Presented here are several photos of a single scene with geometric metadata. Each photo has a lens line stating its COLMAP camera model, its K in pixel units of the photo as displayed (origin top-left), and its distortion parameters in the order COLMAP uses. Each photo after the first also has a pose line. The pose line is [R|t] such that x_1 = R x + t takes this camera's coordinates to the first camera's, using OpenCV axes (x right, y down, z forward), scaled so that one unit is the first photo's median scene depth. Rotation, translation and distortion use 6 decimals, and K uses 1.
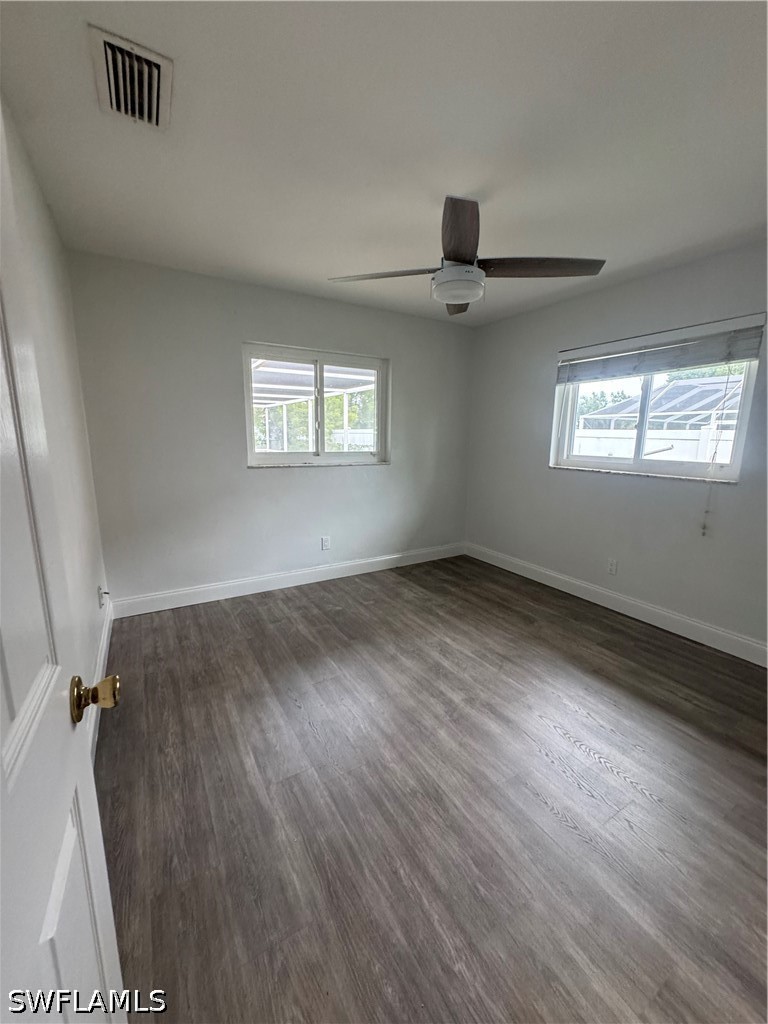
lens RADIAL K [[408.4, 0, 384.0], [0, 408.4, 512.0], [0, 0, 1]] dist [-0.001986, 0.000621]
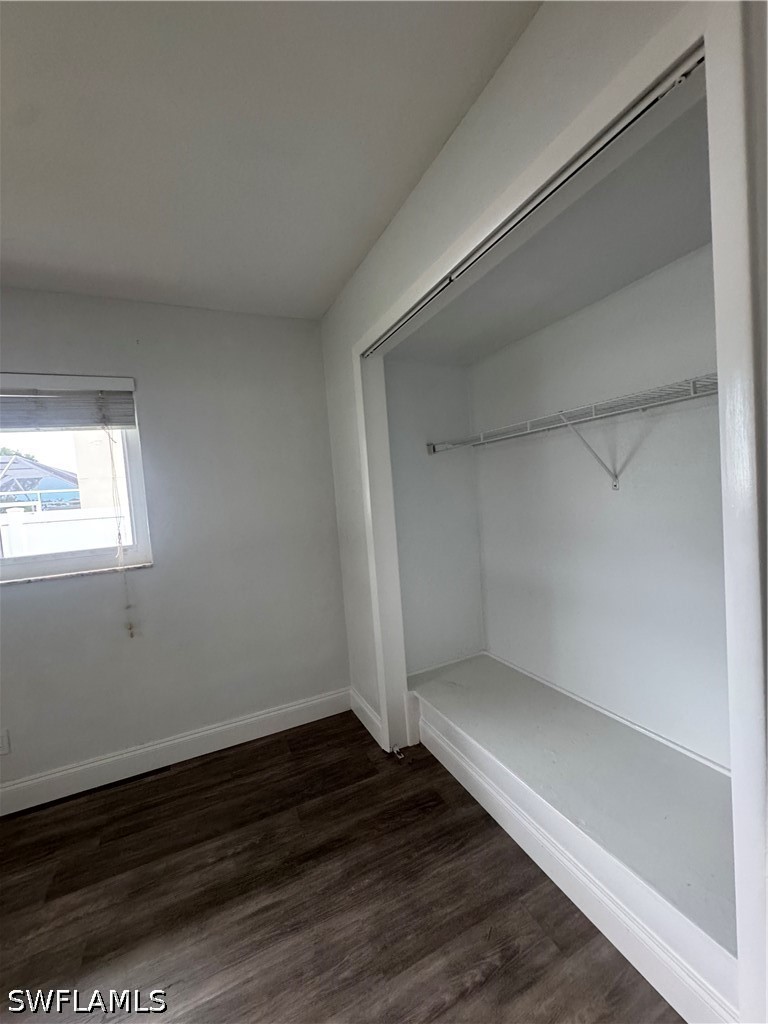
lens RADIAL K [[408.4, 0, 384.0], [0, 408.4, 512.0], [0, 0, 1]] dist [-0.001986, 0.000621]
pose [[0.100657, -0.063537, 0.992890, 0.064742], [0.261785, 0.964485, 0.035180, -0.078223], [-0.959863, 0.256382, 0.113715, 0.390800]]
